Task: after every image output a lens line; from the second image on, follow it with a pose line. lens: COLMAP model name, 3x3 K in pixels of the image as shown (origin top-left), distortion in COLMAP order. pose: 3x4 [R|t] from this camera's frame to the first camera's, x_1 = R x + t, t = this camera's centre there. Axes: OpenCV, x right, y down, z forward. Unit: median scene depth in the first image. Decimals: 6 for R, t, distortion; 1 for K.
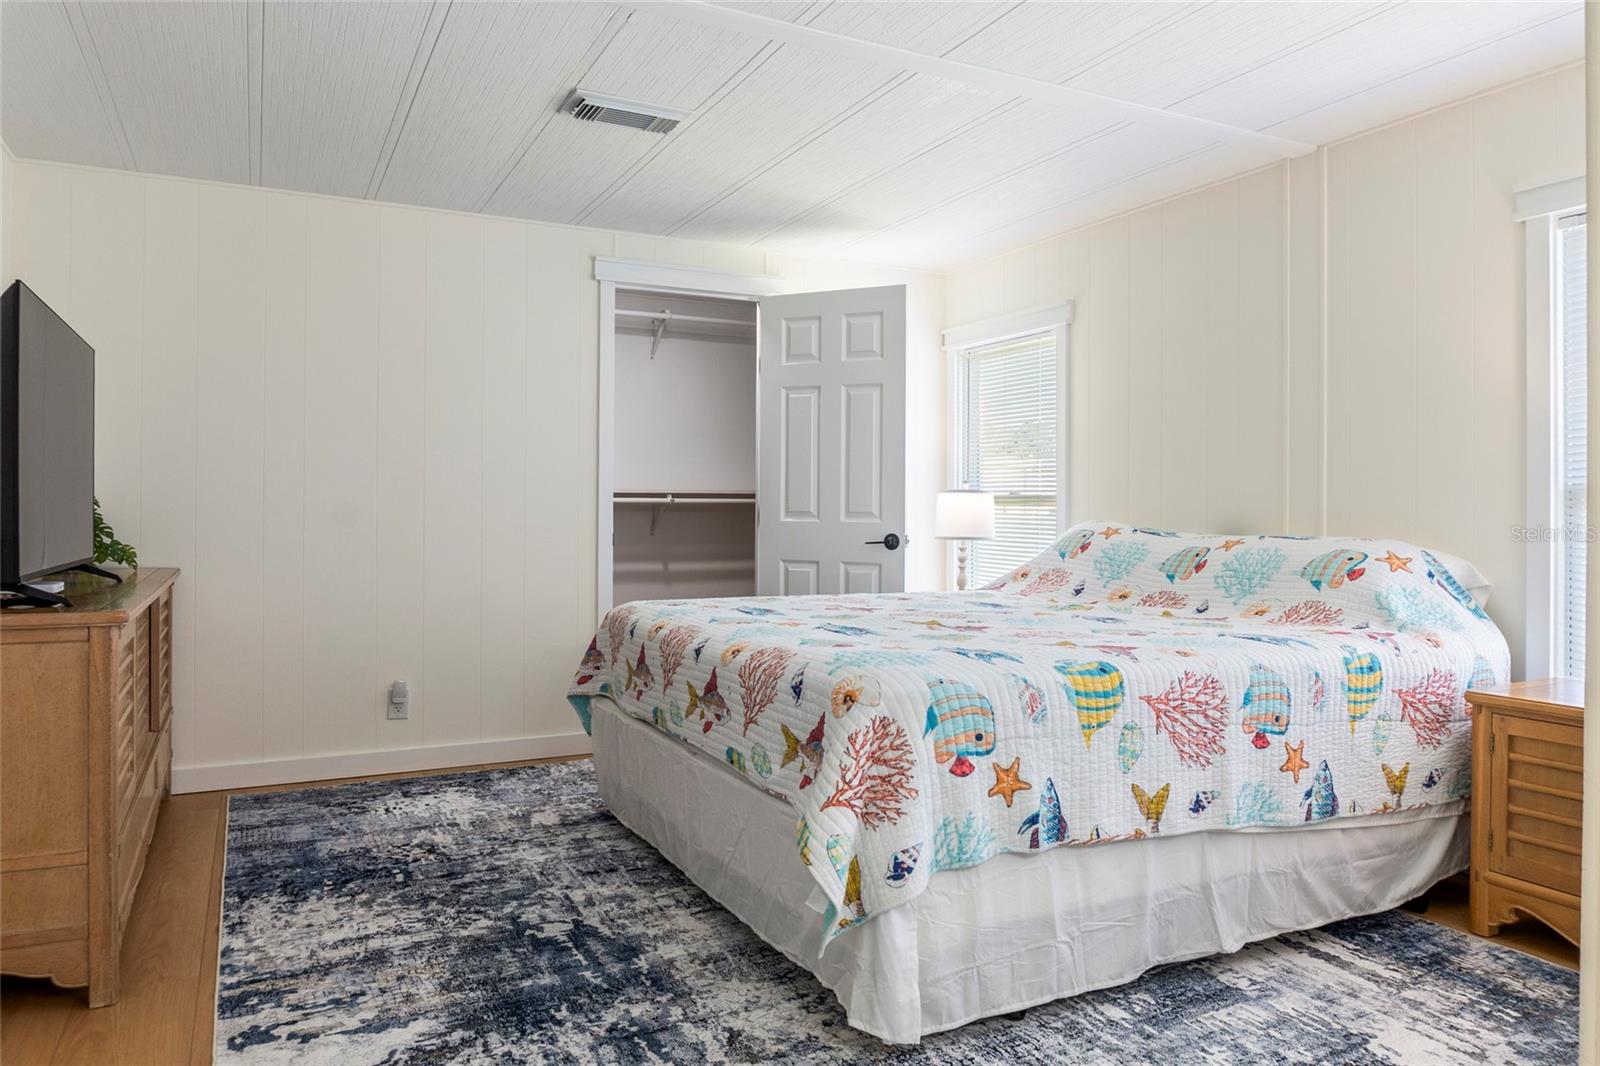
lens RADIAL K [[1088.1, 0, 798.3], [0, 1088.1, 525.3], [0, 0, 1]] dist [-0.035998, -0.001626]
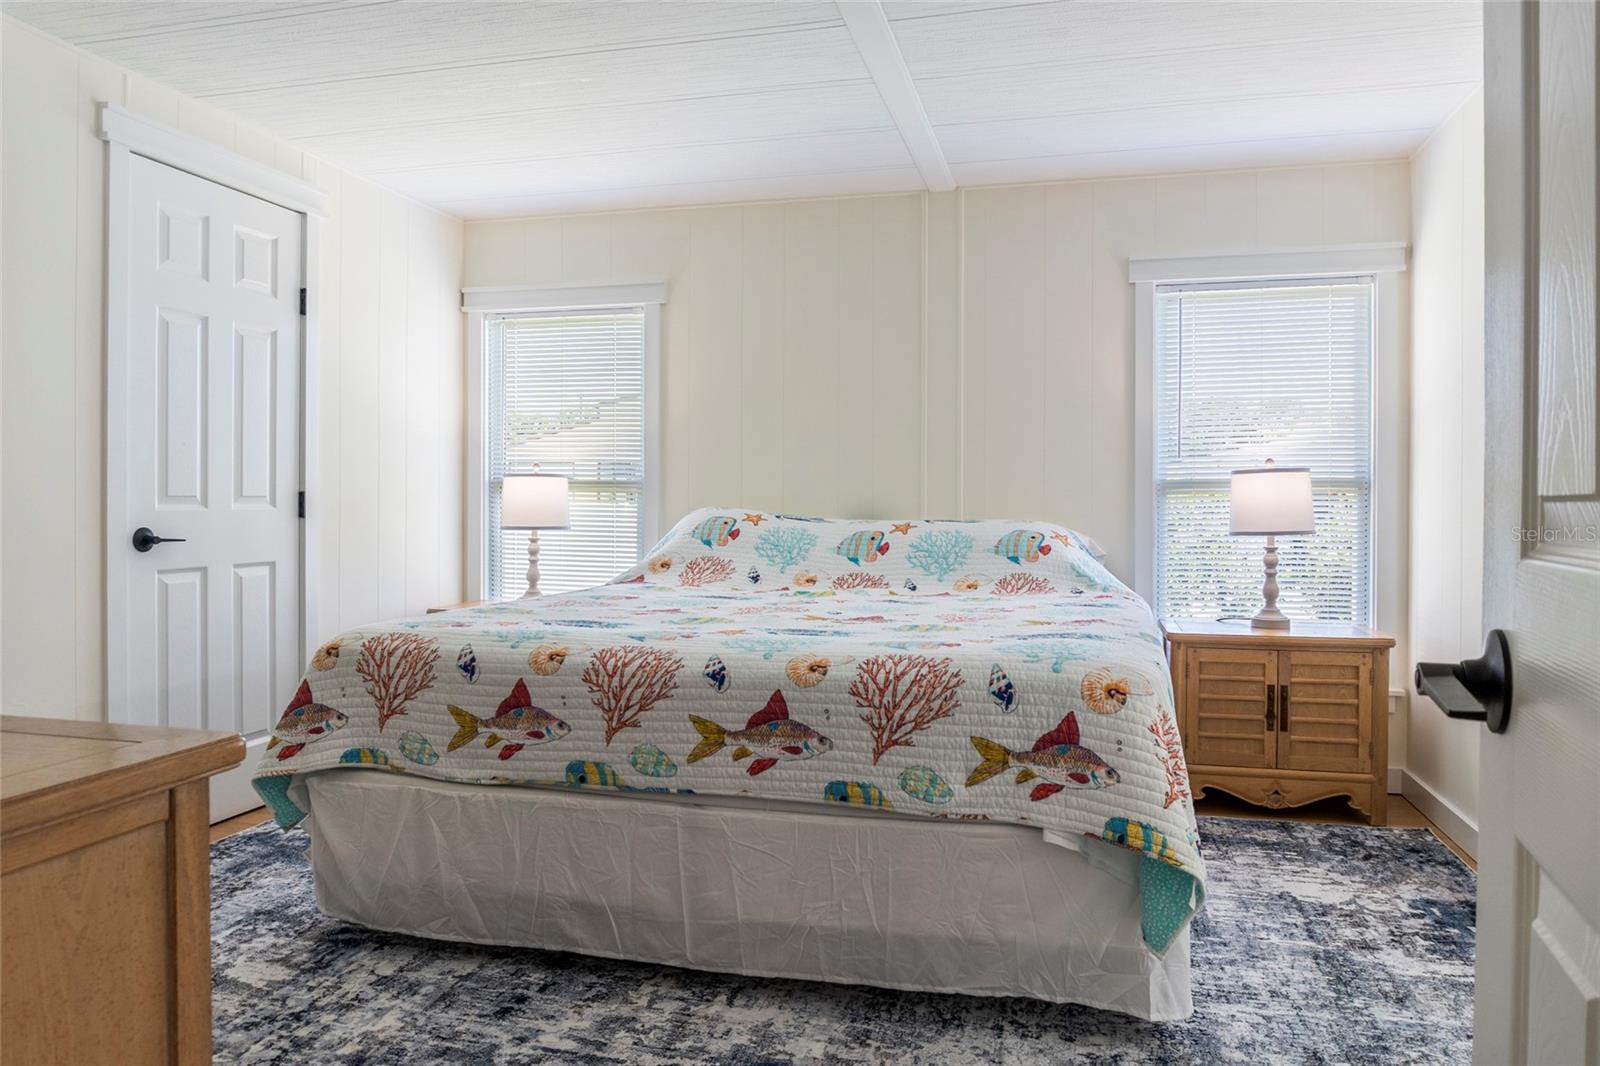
lens RADIAL K [[1088.1, 0, 801.3], [0, 1088.1, 523.4], [0, 0, 1]] dist [-0.035998, -0.001626]
pose [[0.652402, -0.017590, 0.757669, -0.632344], [0.008373, 0.999837, 0.016002, -0.006987], [-0.757827, -0.004095, 0.652443, 0.425214]]
